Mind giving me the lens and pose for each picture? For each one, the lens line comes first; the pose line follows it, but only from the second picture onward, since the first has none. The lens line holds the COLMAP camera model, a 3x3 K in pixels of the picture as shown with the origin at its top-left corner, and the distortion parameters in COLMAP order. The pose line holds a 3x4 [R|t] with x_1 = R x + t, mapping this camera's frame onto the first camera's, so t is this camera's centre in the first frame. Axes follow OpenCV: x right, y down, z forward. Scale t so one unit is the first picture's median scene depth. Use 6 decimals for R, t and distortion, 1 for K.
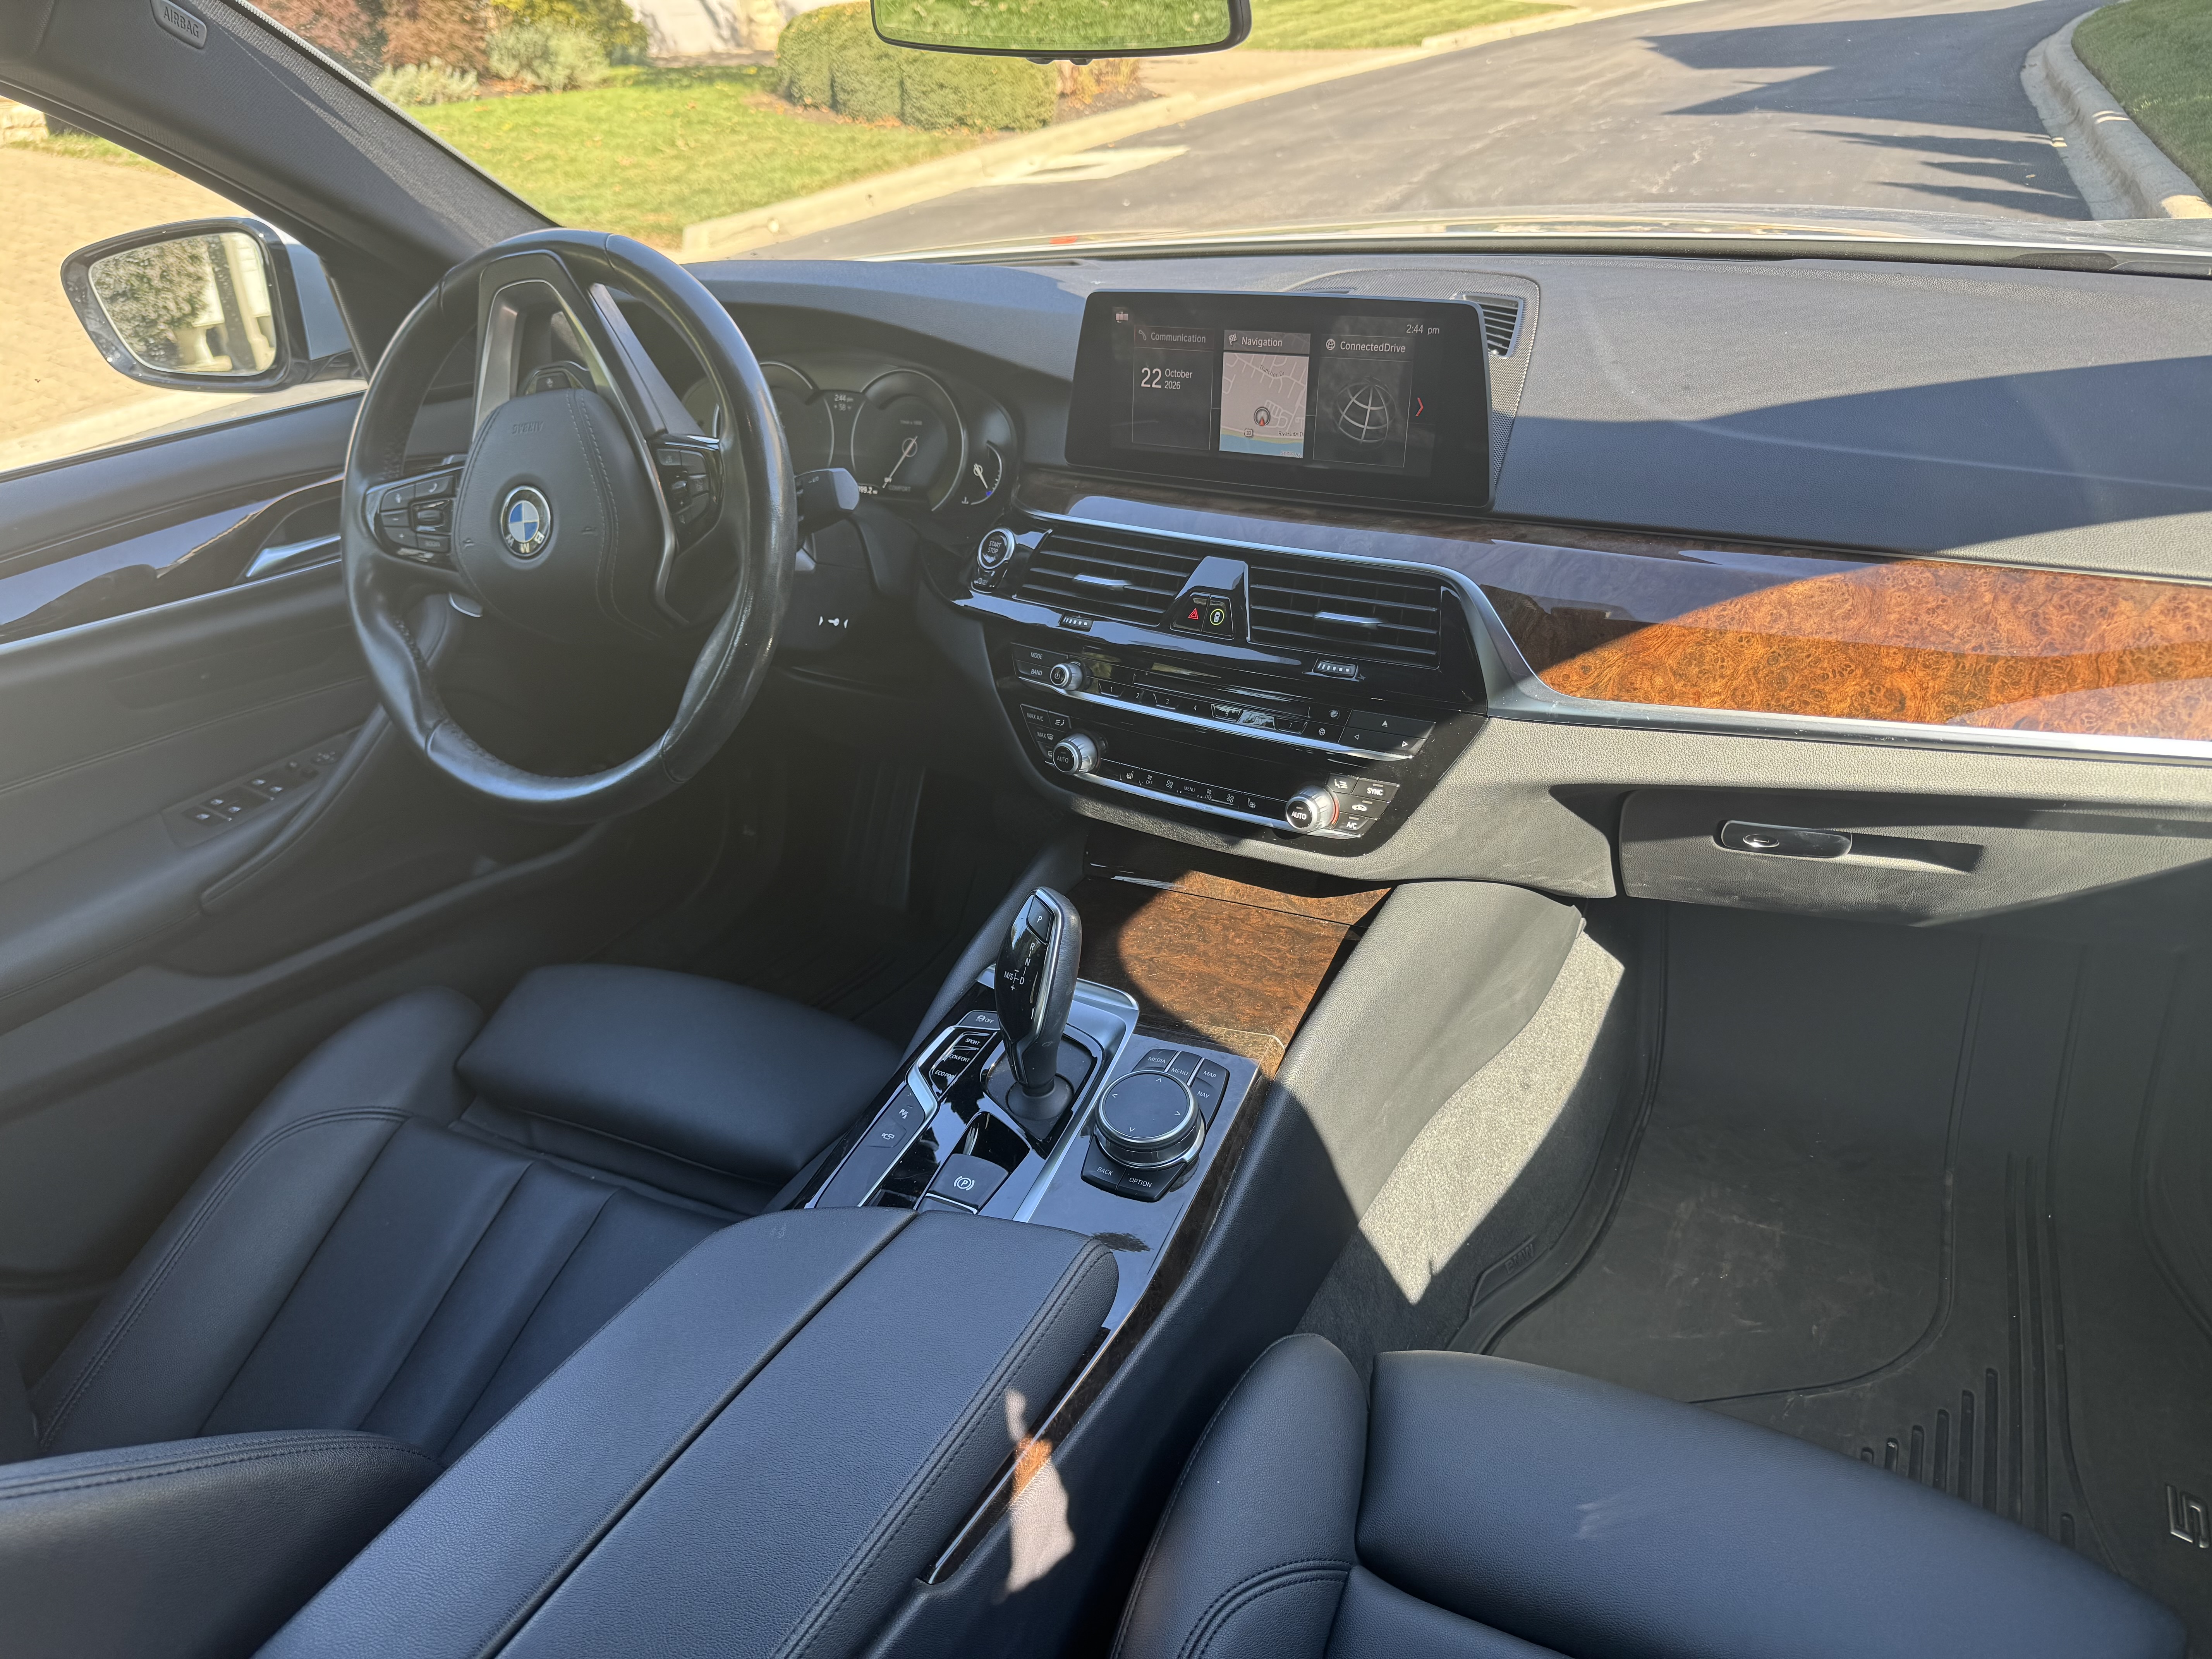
lens RADIAL K [[1571.3, 0, 1110.3], [0, 1571.3, 822.2], [0, 0, 1]] dist [-0.001410, 0.000800]
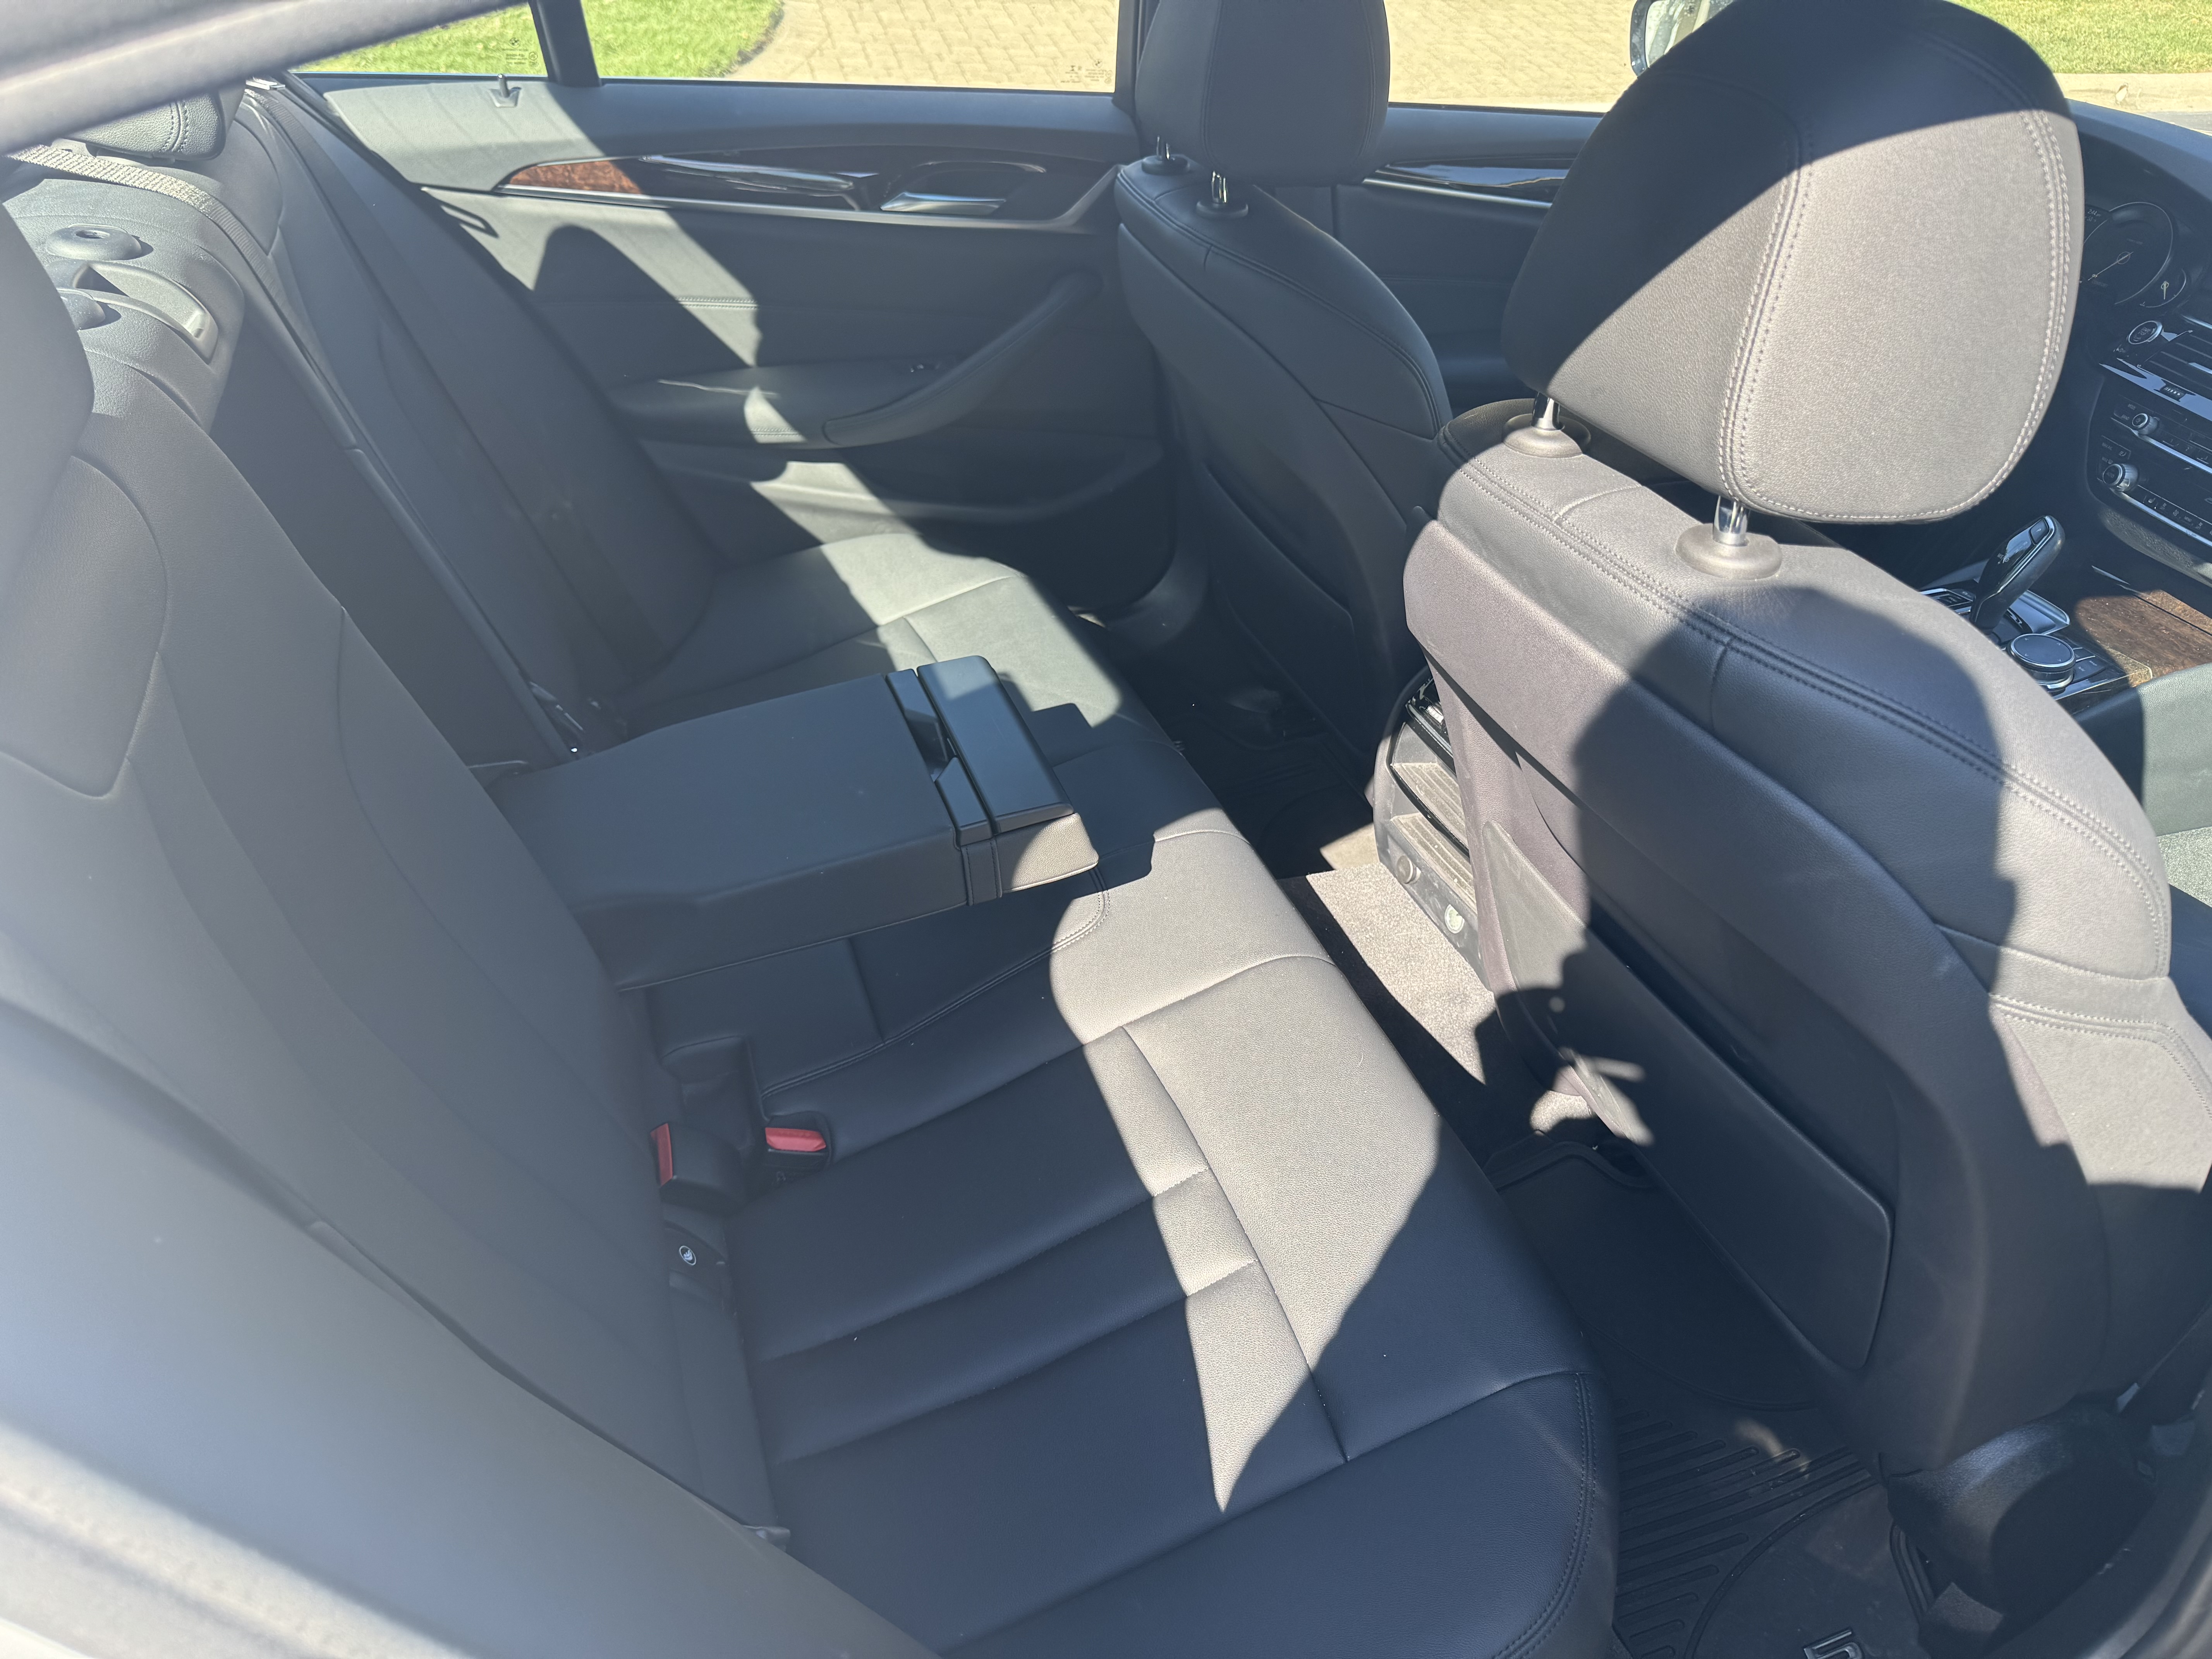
lens RADIAL K [[1571.3, 0, 1113.2], [0, 1571.3, 828.7], [0, 0, 1]] dist [-0.001410, 0.000800]
pose [[0.725290, 0.478267, -0.495192, 0.183119], [-0.419462, 0.877360, 0.233003, 0.305993], [0.545899, 0.038719, 0.836956, -0.765339]]
